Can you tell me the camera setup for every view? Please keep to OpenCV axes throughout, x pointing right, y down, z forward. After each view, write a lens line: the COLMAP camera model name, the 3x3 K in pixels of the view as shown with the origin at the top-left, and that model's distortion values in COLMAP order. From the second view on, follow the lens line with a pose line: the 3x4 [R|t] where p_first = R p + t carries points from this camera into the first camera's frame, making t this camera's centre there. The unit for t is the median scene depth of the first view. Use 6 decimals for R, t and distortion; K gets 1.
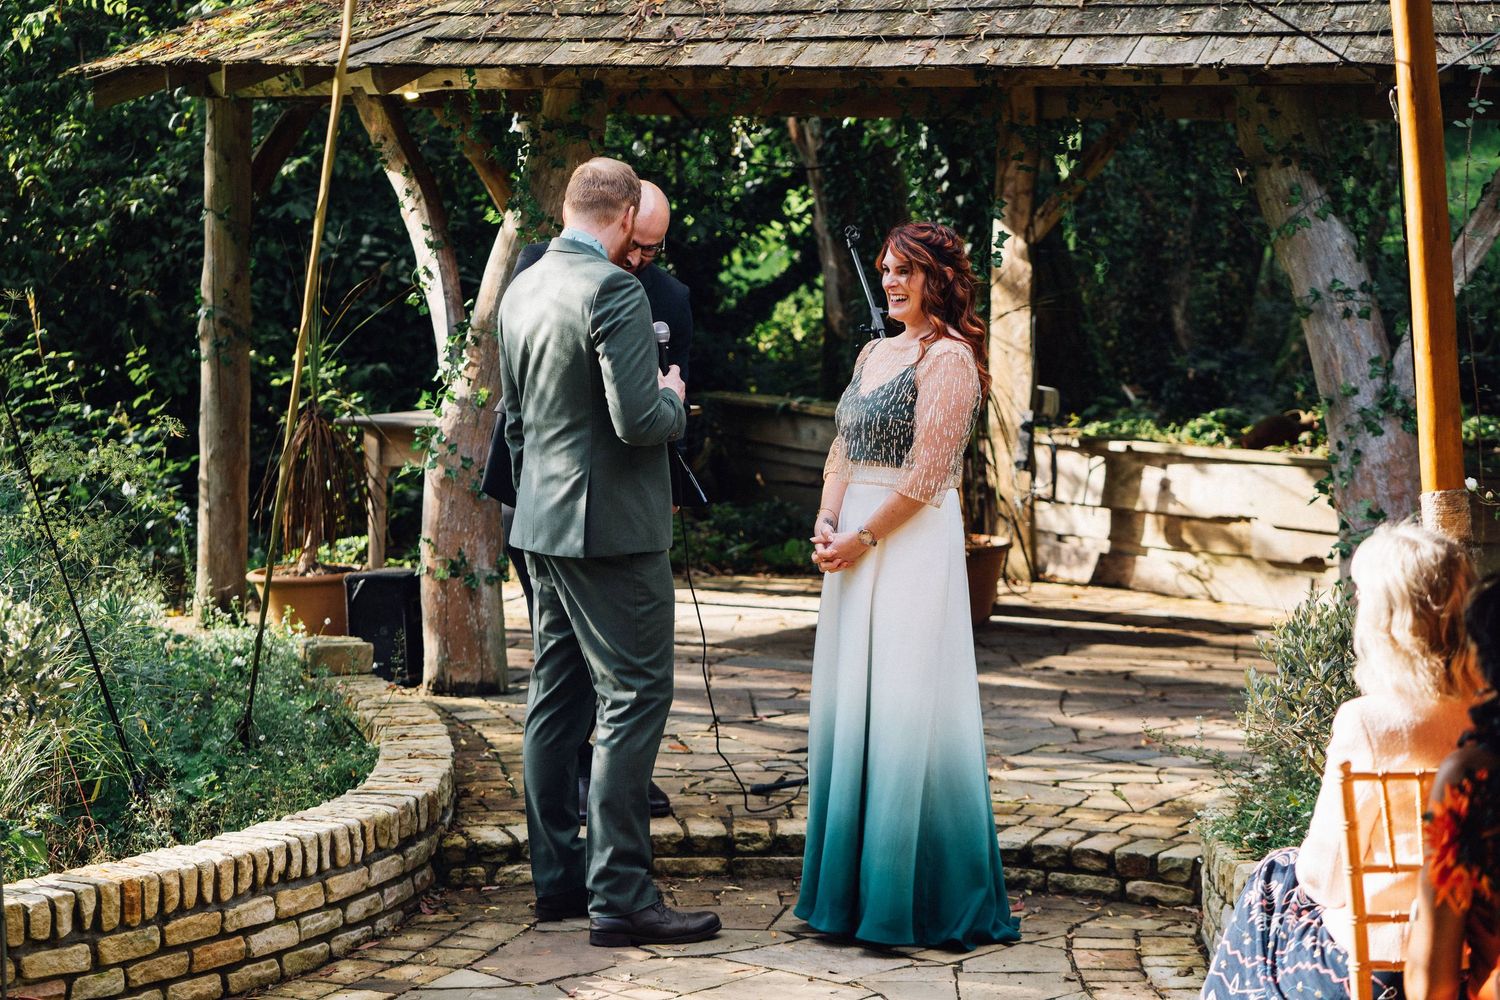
lens RADIAL K [[3682.4, 0, 750.0], [0, 3682.4, 500.0], [0, 0, 1]] dist [0.039756, -0.721242]
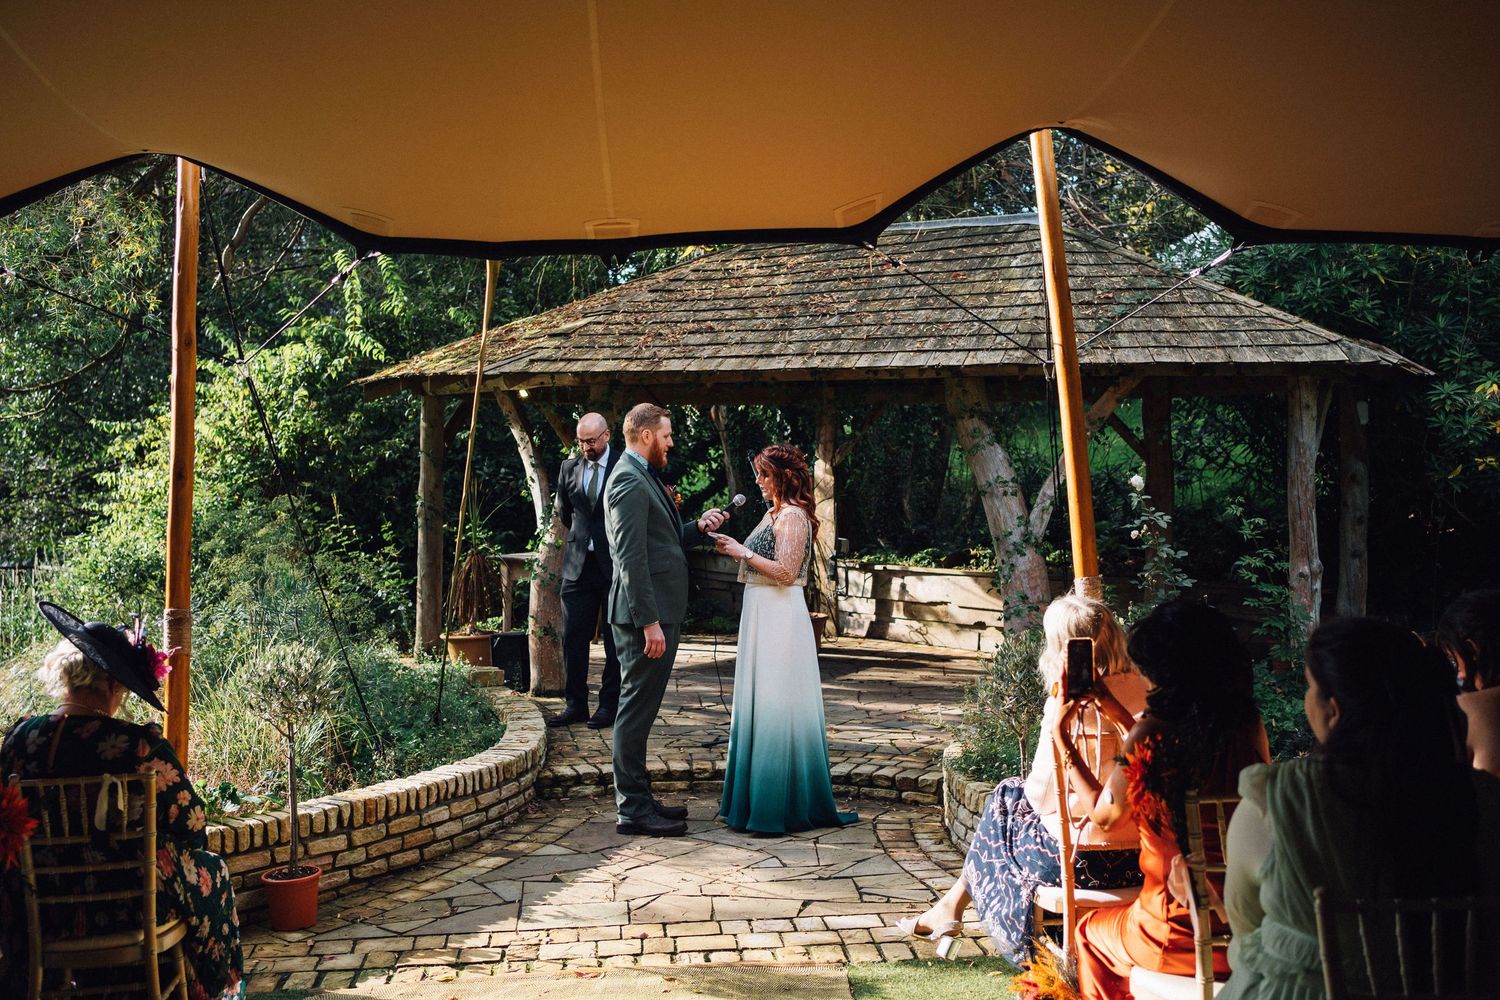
lens RADIAL K [[1448.5, 0, 668.3], [0, 1448.5, 495.8], [0, 0, 1]] dist [-0.012128, 0.000297]
pose [[0.999950, -0.009935, 0.000823, -0.015966], [0.009969, 0.996307, -0.085280, 0.013743], [0.000027, 0.085283, 0.996357, 0.238534]]
